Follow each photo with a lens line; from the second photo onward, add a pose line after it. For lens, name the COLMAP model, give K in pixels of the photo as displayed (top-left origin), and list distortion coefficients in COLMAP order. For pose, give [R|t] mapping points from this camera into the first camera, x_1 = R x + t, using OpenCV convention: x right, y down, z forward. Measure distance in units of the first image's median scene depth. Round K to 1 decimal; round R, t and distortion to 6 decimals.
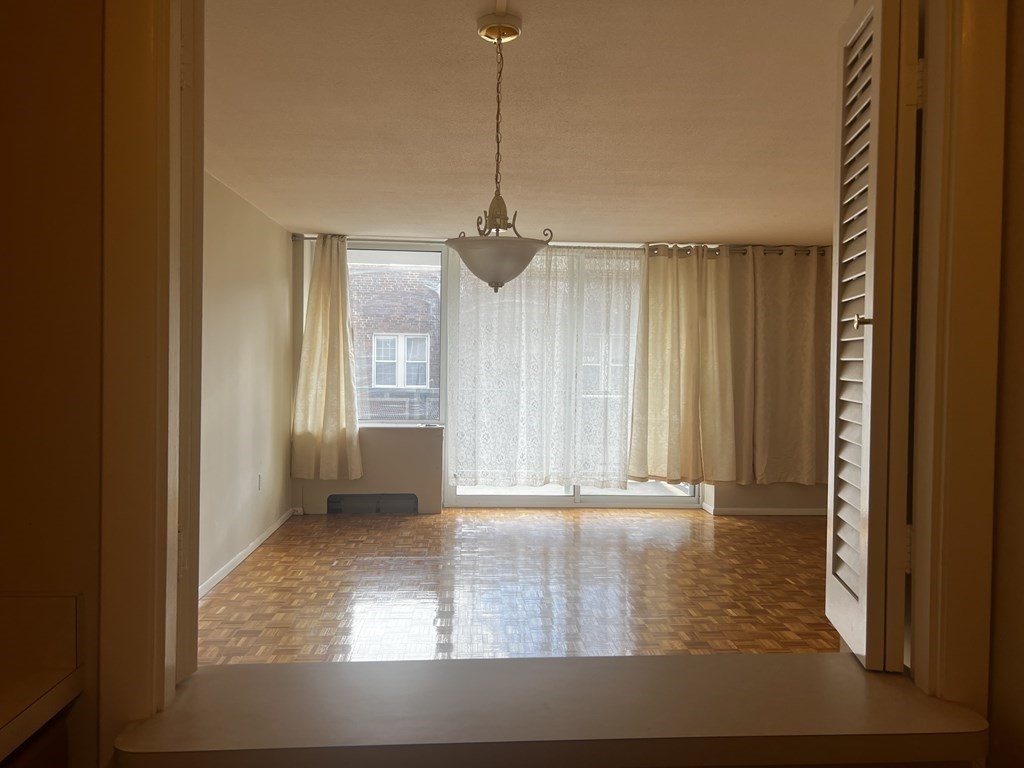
lens RADIAL K [[779.9, 0, 512.3], [0, 779.9, 385.2], [0, 0, 1]] dist [0.076315, -0.055629]
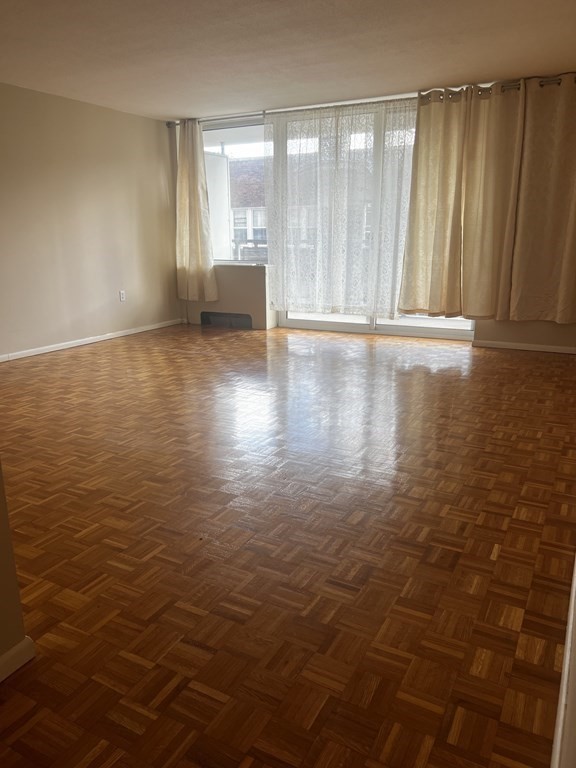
lens RADIAL K [[584.9, 0, 285.3], [0, 584.9, 385.7], [0, 0, 1]] dist [0.076315, -0.055629]
pose [[0.845955, 0.115598, -0.520574, 0.486851], [0.003970, 0.974828, 0.222921, 0.030256], [0.533239, -0.190648, 0.824202, 0.146501]]
